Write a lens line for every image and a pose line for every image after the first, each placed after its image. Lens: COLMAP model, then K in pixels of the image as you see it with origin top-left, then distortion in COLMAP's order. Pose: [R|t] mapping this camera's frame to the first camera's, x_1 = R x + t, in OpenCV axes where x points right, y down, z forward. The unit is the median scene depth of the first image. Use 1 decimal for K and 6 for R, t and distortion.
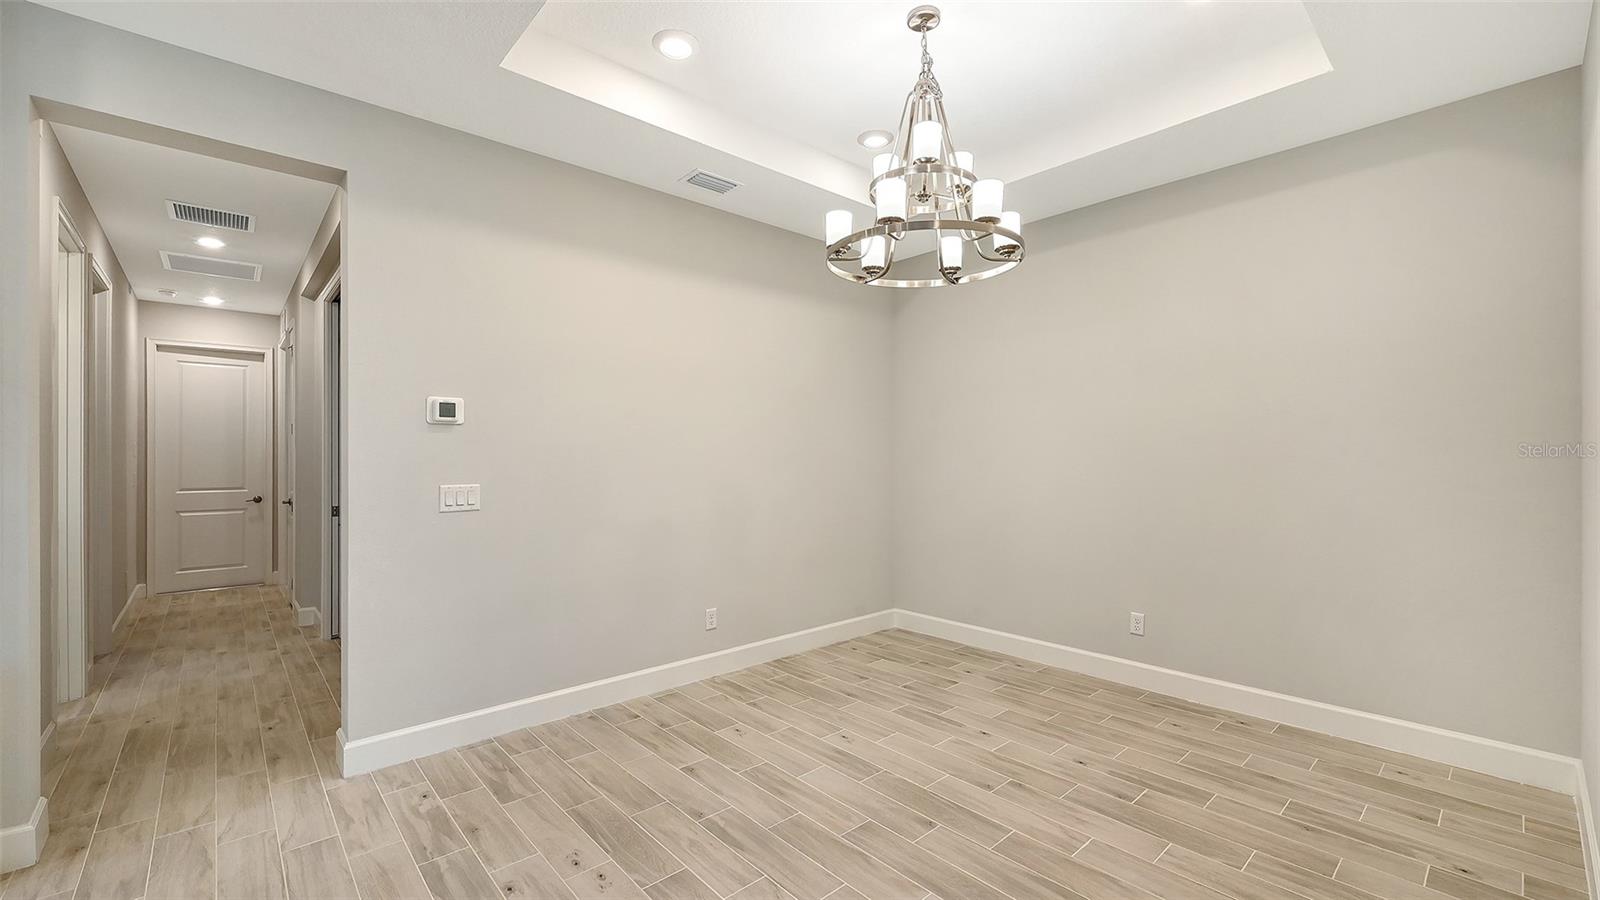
lens RADIAL K [[642.3, 0, 833.0], [0, 642.3, 455.3], [0, 0, 1]] dist [-0.003076, 0.000500]
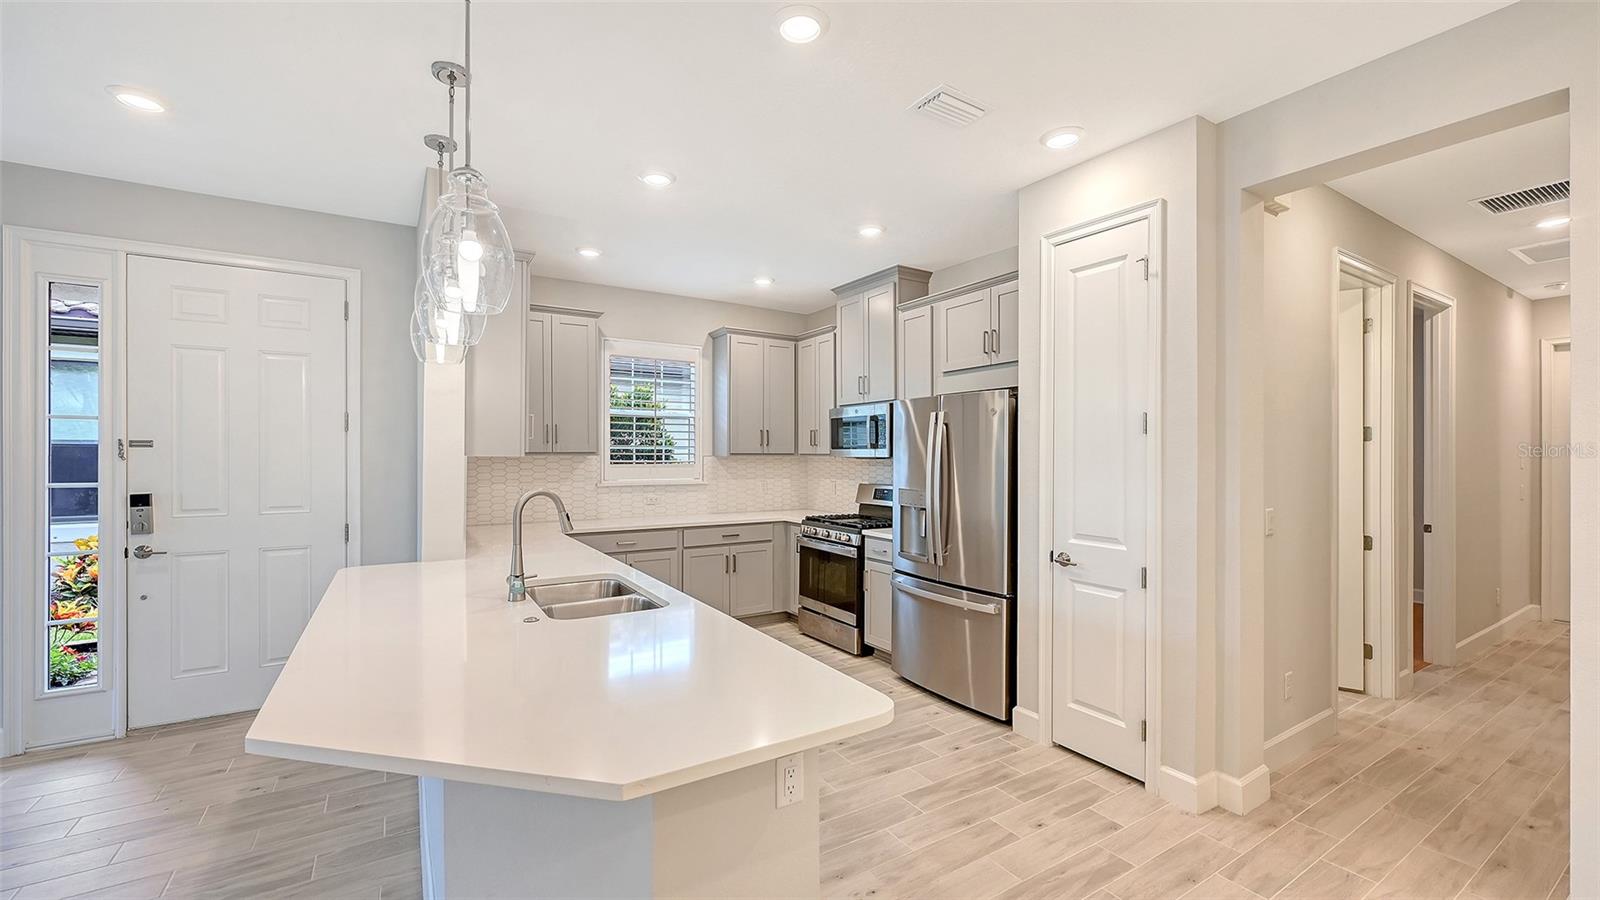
lens RADIAL K [[642.3, 0, 806.6], [0, 642.3, 453.3], [0, 0, 1]] dist [-0.003076, 0.000500]
pose [[-0.202089, 0.002781, -0.979363, 0.083319], [-0.003107, 0.999989, 0.003481, -0.038756], [0.979362, 0.003746, -0.202078, 0.298902]]
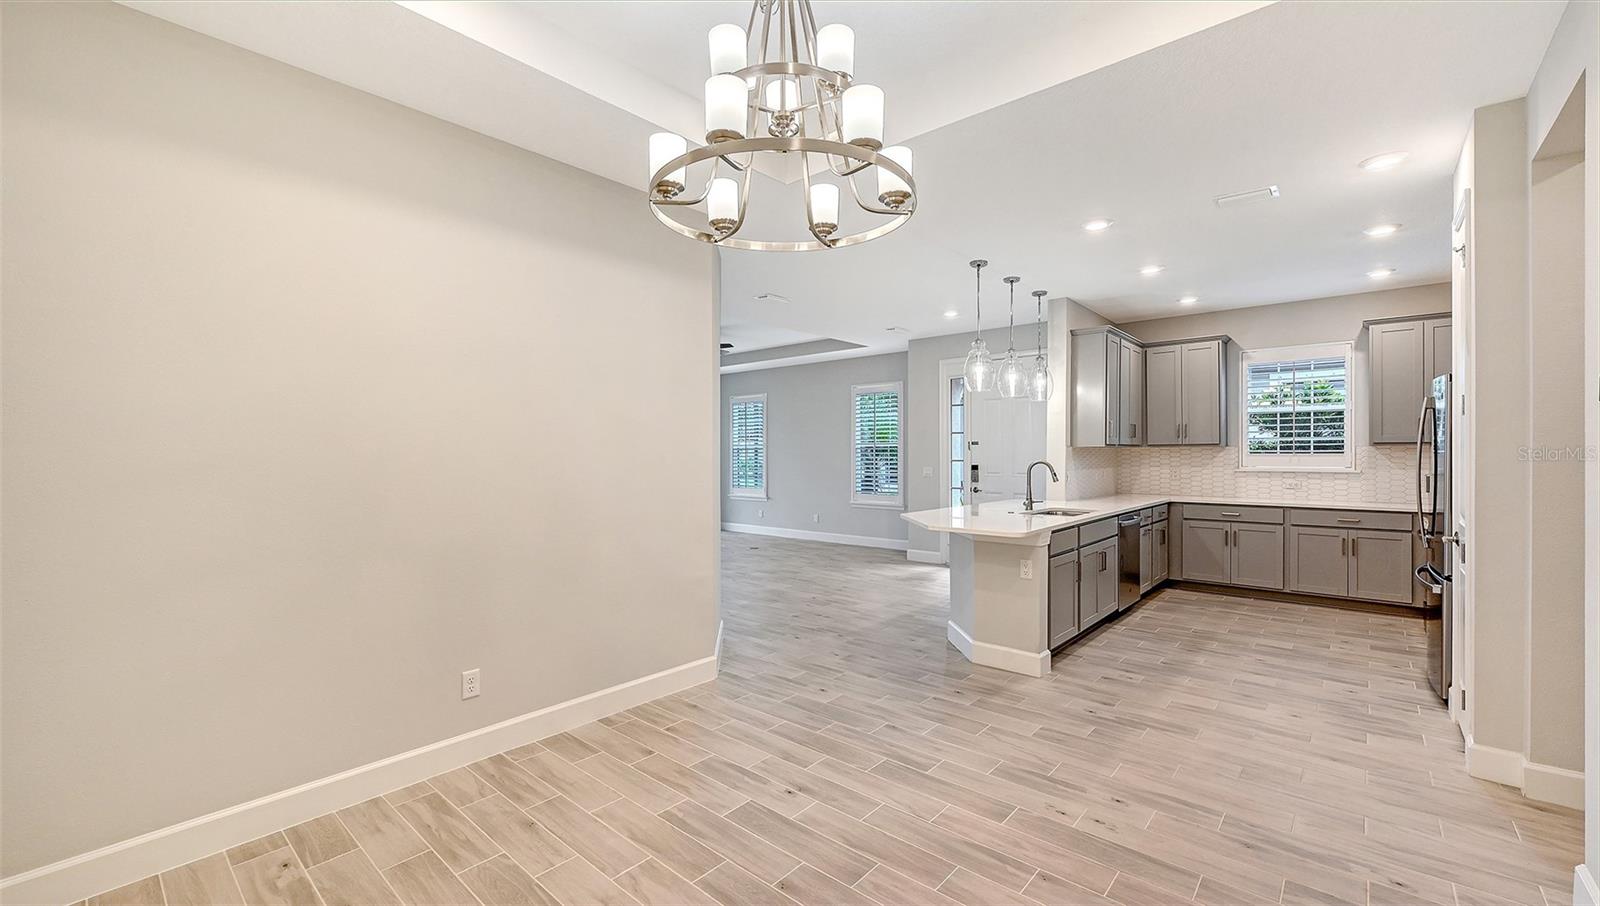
lens RADIAL K [[646.6, 0, 798.6], [0, 646.6, 453.8], [0, 0, 1]] dist [0.000457, -0.001222]
pose [[-0.996356, 0.008525, -0.084870, 0.158282], [0.008251, 0.999960, 0.003576, -0.019277], [0.084897, 0.002863, -0.996386, 1.487512]]
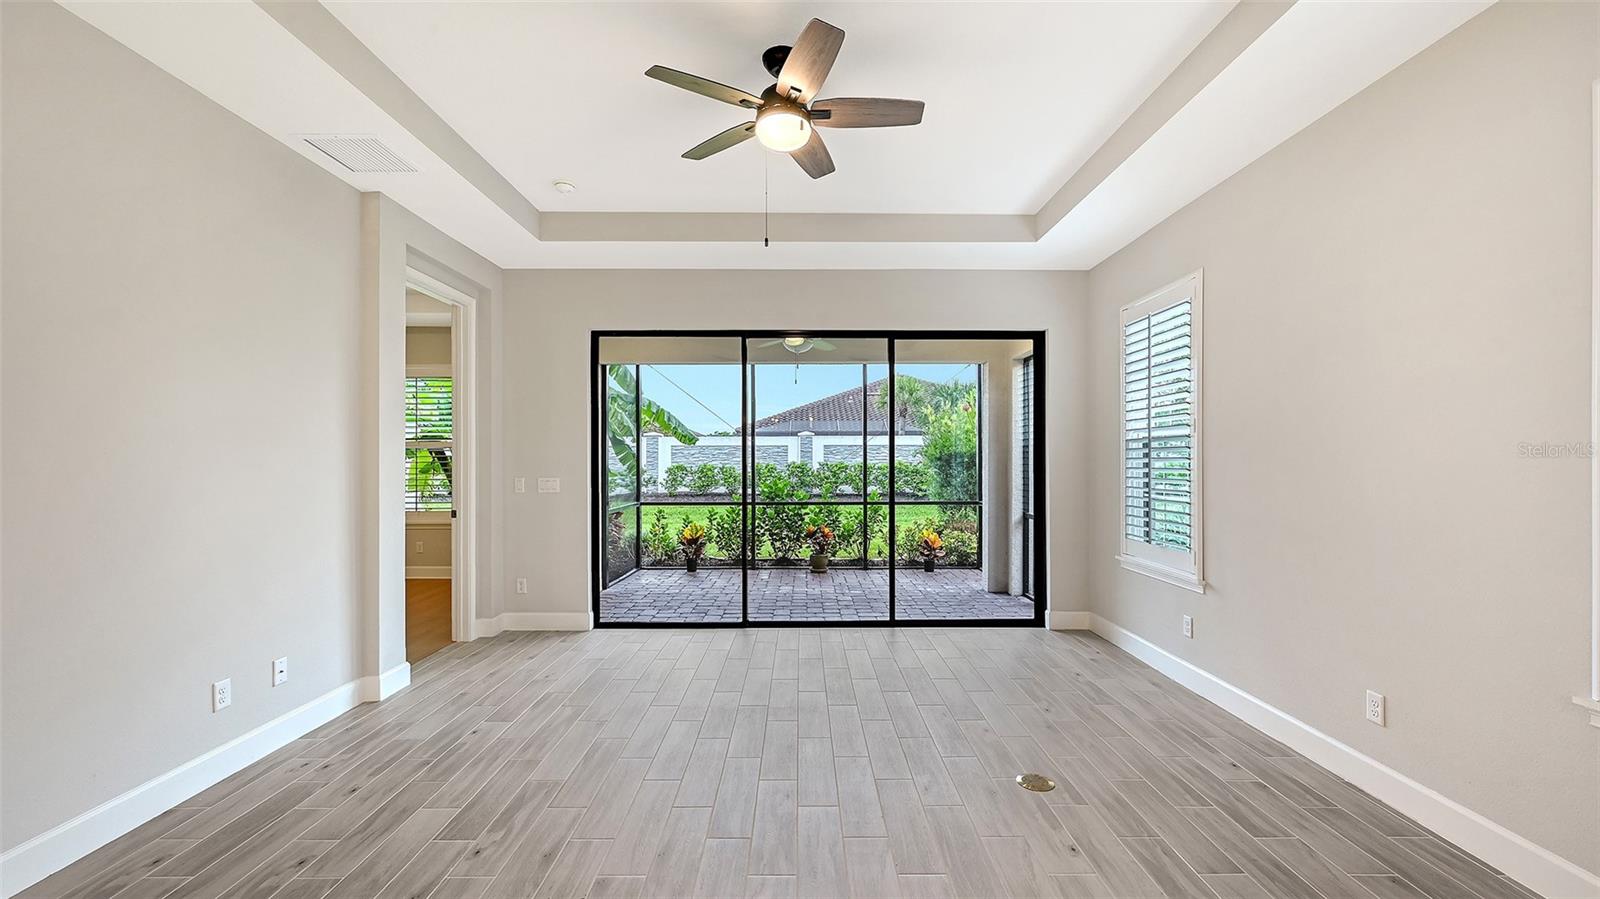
lens RADIAL K [[642.3, 0, 805.2], [0, 642.3, 461.8], [0, 0, 1]] dist [-0.003076, 0.000500]
pose [[-0.721272, 0.005434, 0.692630, -0.274946], [0.010108, 0.999945, 0.002682, 0.004906], [-0.692578, 0.008936, -0.721288, -0.839636]]
